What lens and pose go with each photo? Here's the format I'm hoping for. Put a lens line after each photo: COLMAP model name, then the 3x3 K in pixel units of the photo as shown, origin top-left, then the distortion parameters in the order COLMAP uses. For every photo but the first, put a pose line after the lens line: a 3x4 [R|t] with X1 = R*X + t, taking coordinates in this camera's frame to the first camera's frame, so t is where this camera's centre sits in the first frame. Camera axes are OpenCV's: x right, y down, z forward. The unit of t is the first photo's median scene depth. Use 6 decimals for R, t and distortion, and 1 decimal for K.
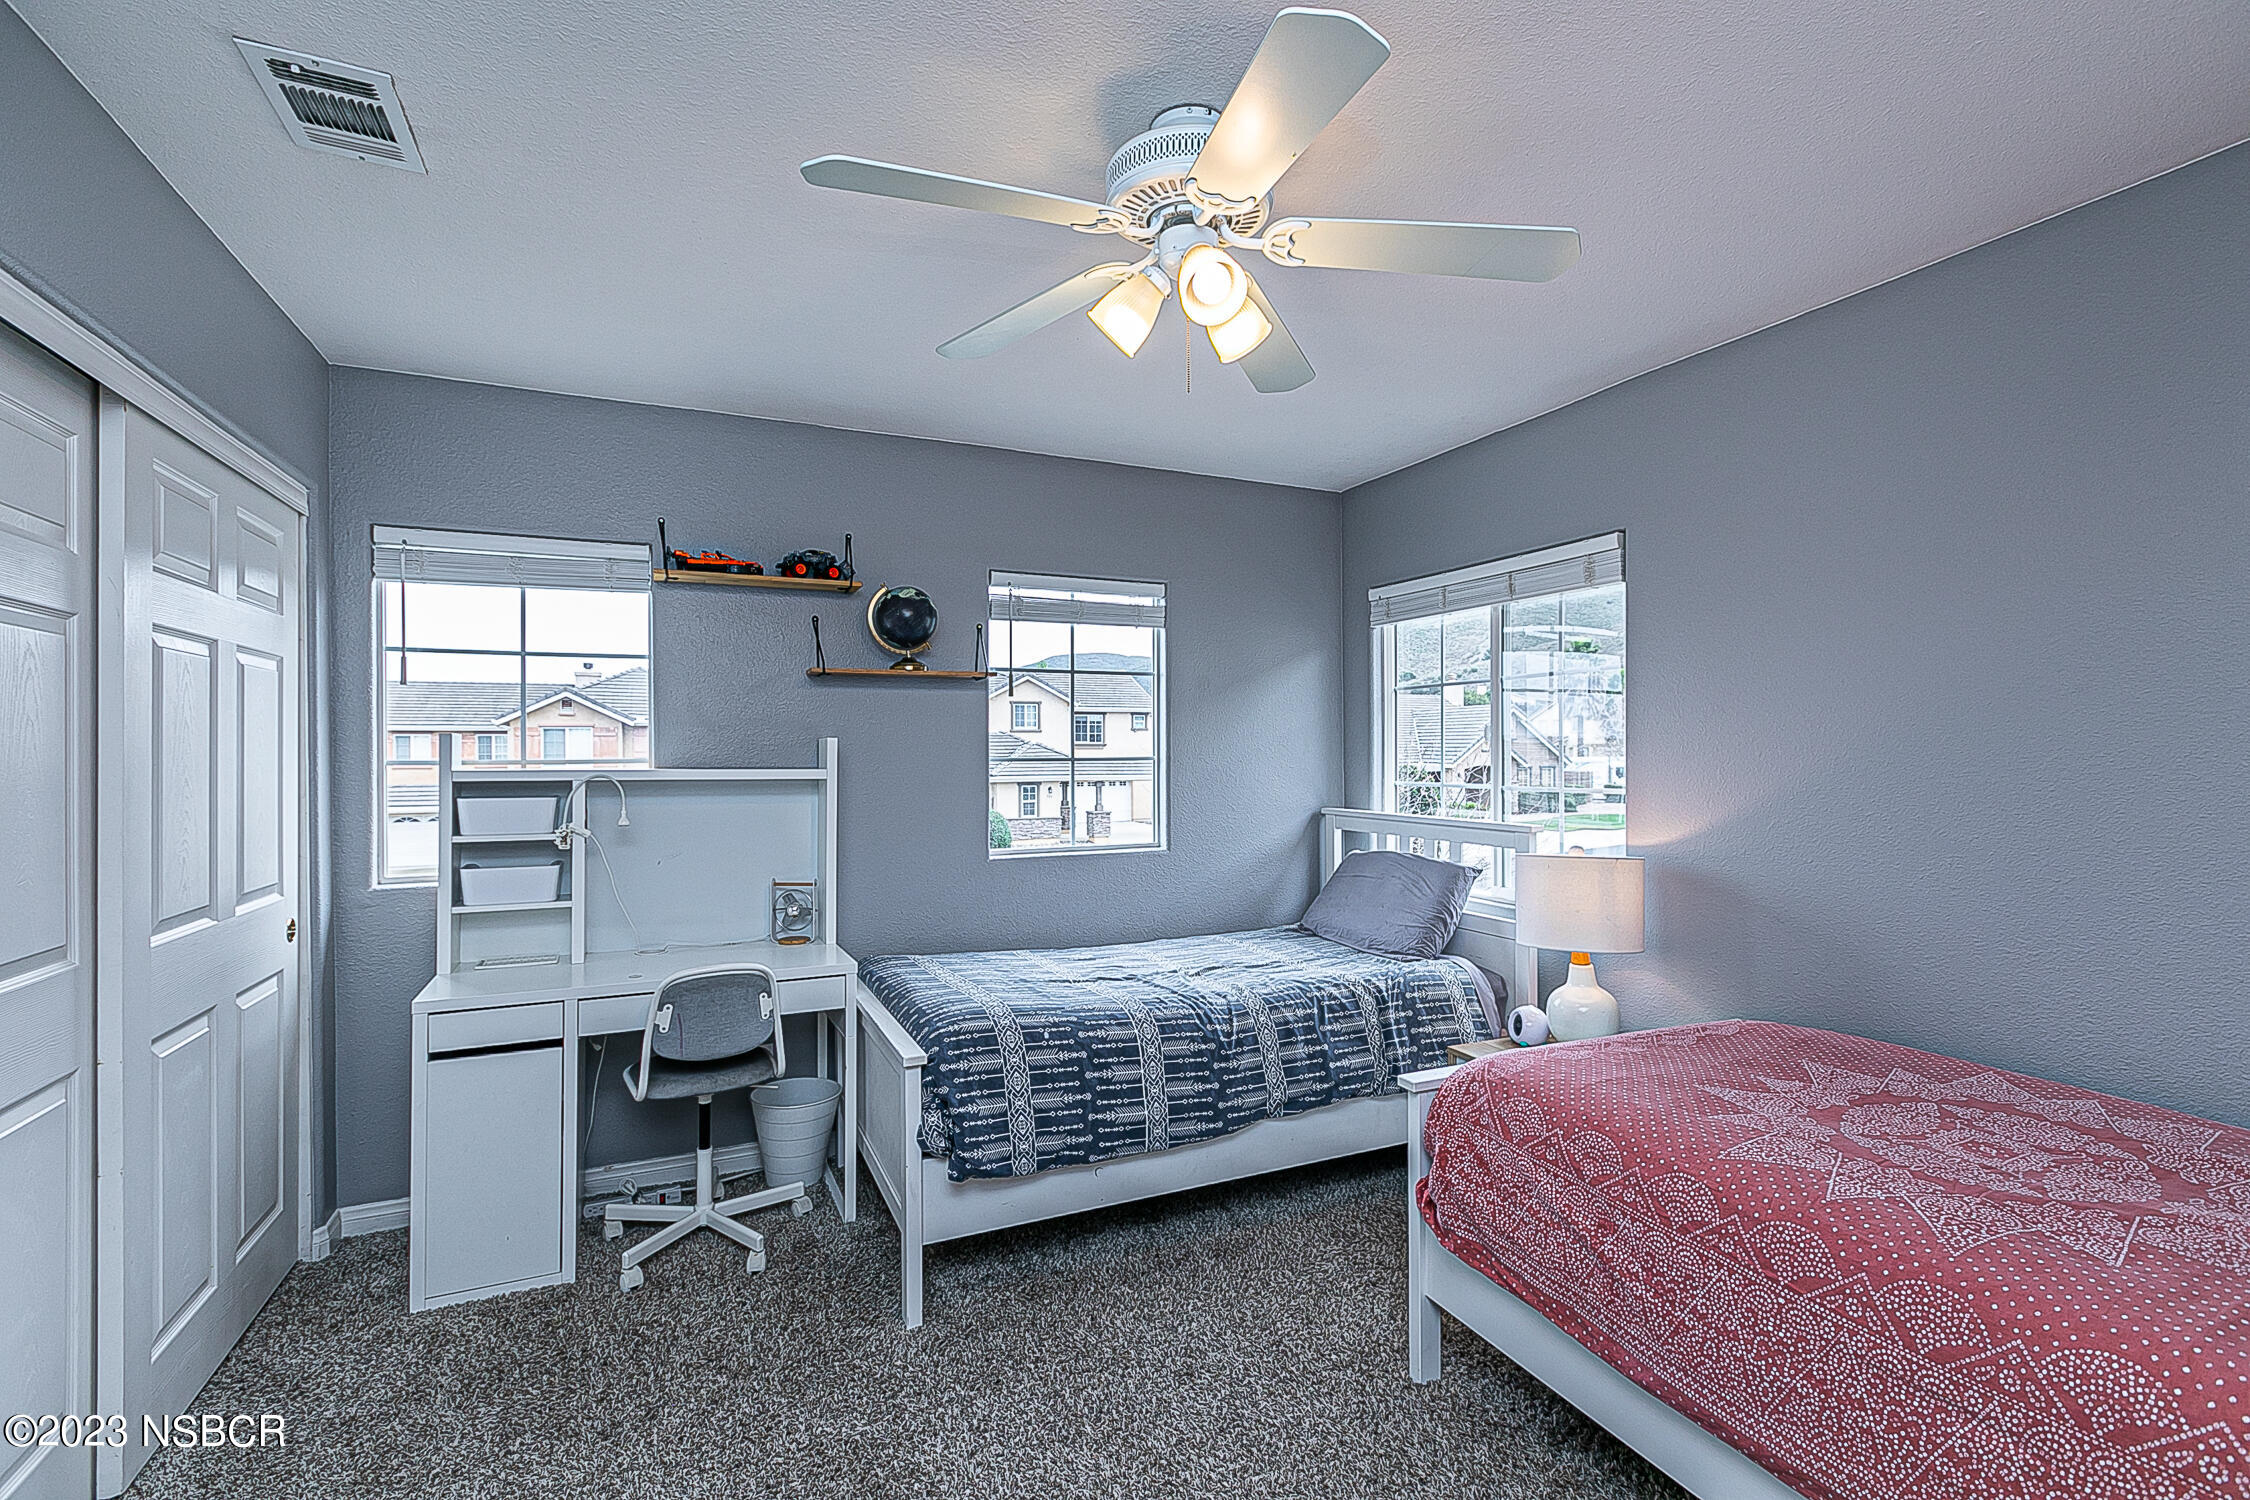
lens RADIAL K [[1006.9, 0, 1125.0], [0, 1006.9, 750.0], [0, 0, 1]] dist [0.002164, -0.000349]
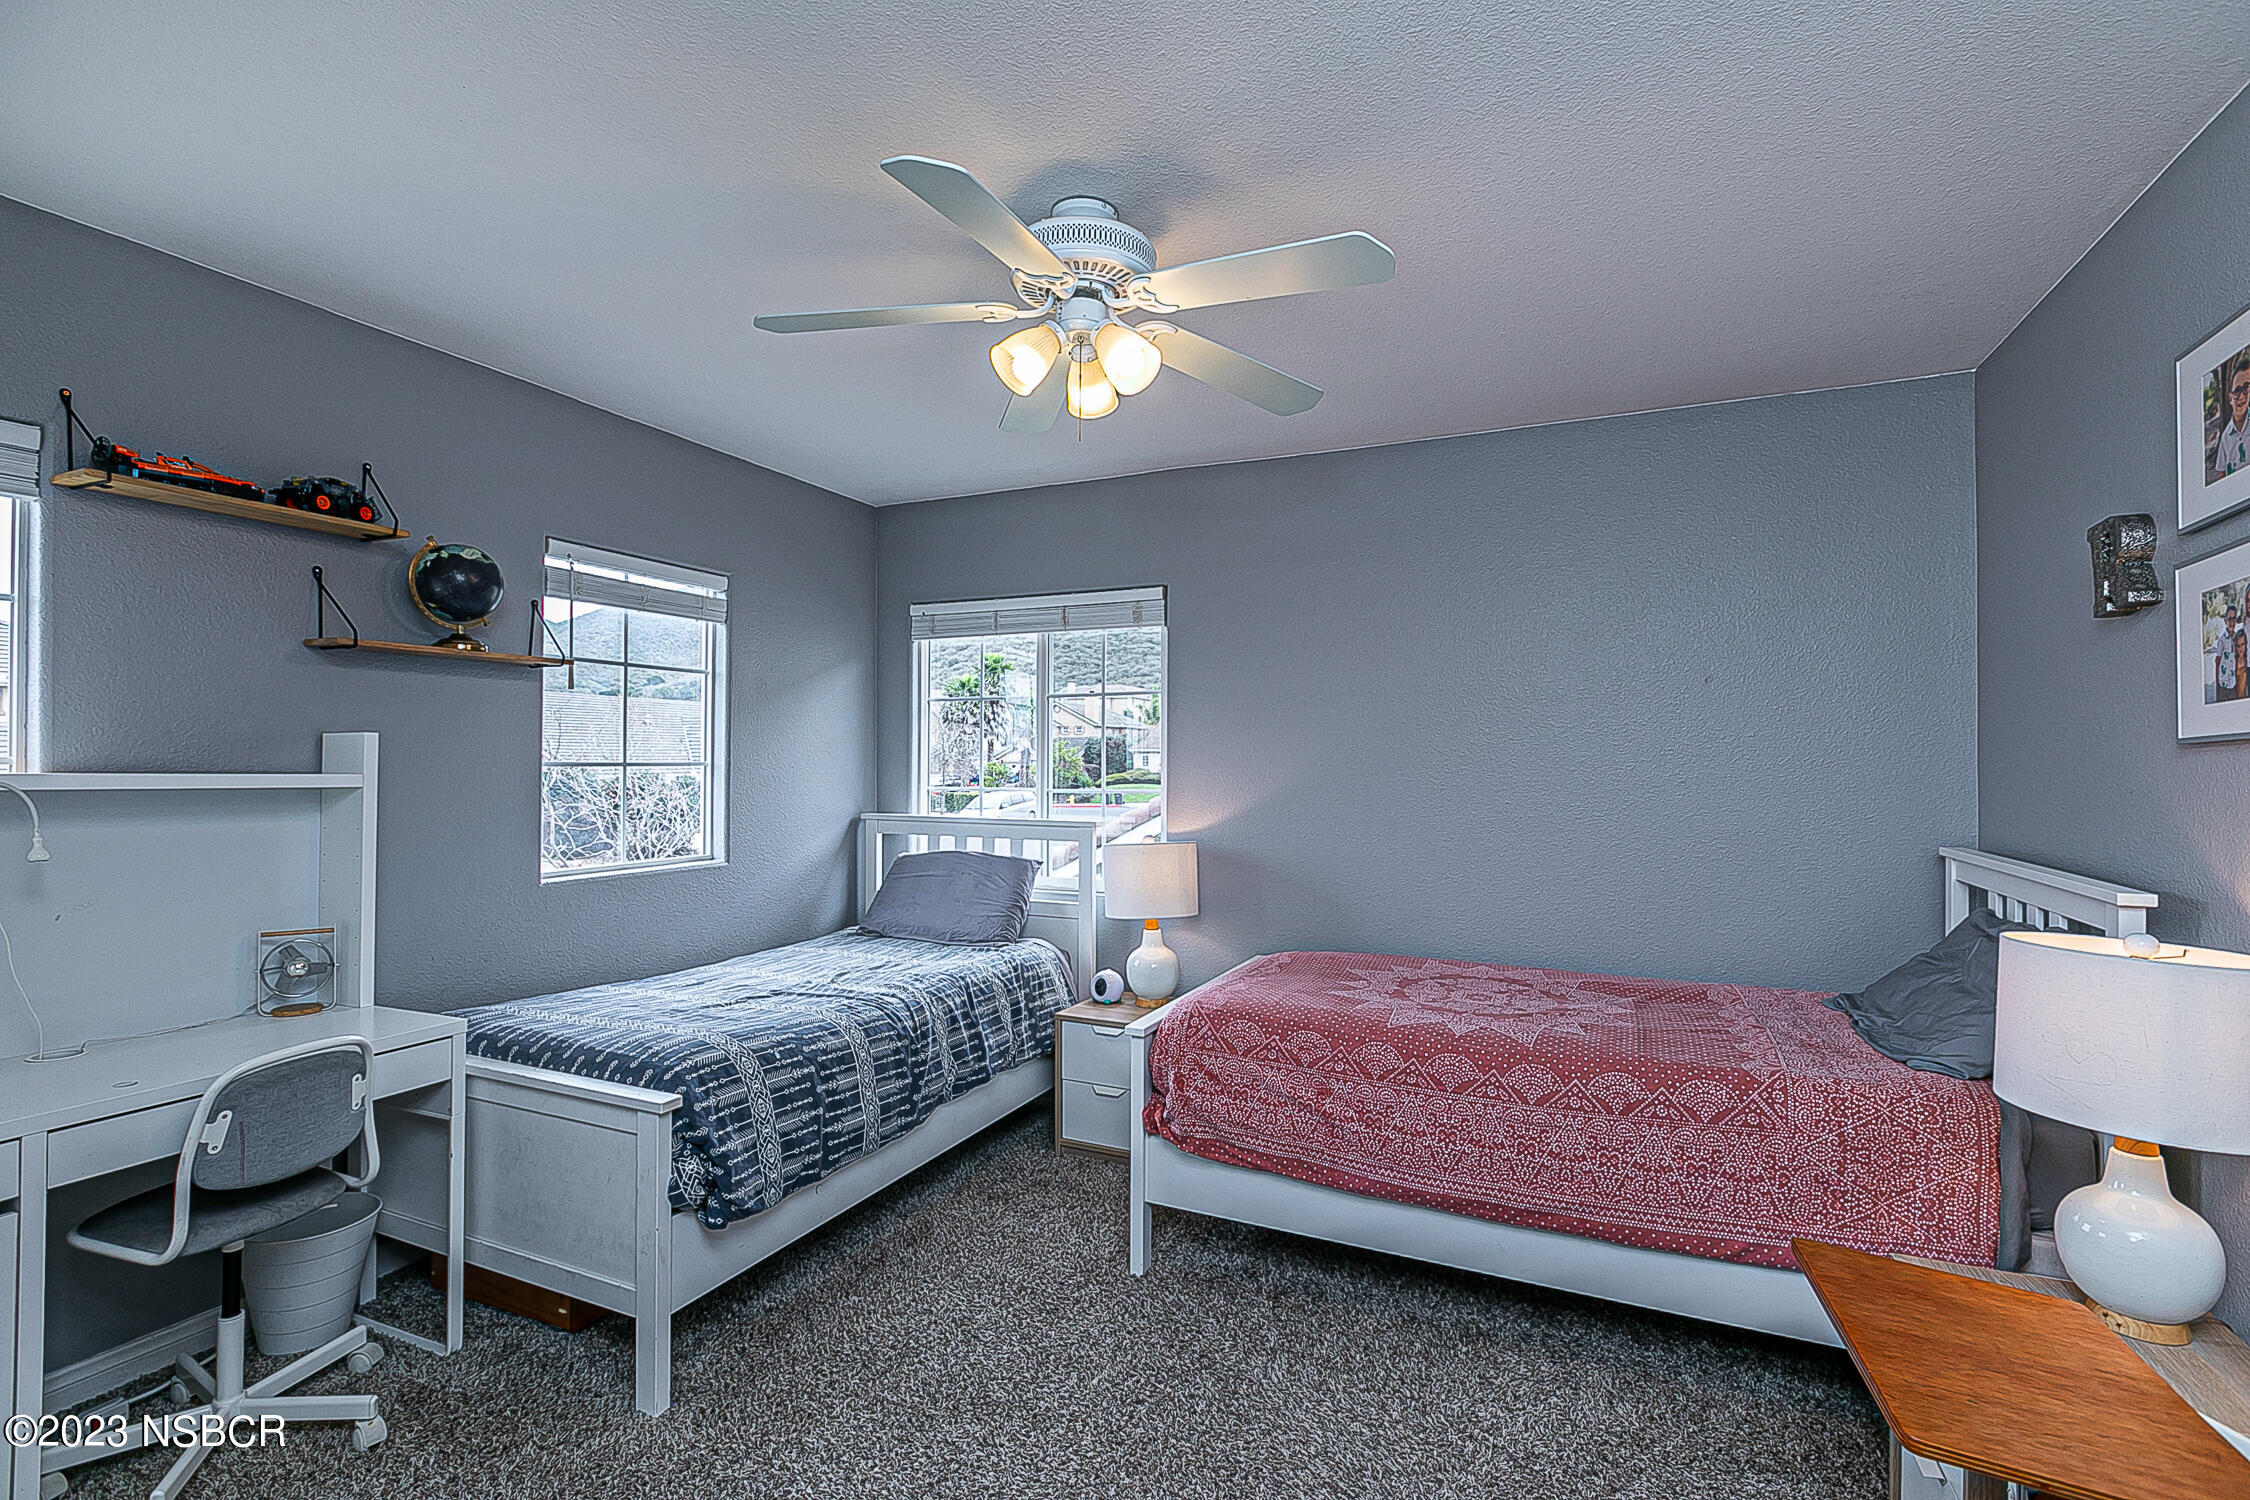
lens RADIAL K [[1036.2, 0, 1125.0], [0, 1036.2, 750.0], [0, 0, 1]] dist [-0.004888, 0.000106]
pose [[0.753595, 0.015107, 0.657165, -0.435181], [-0.007865, 0.999872, -0.013966, 0.008621], [-0.657292, 0.005356, 0.753617, 0.053006]]
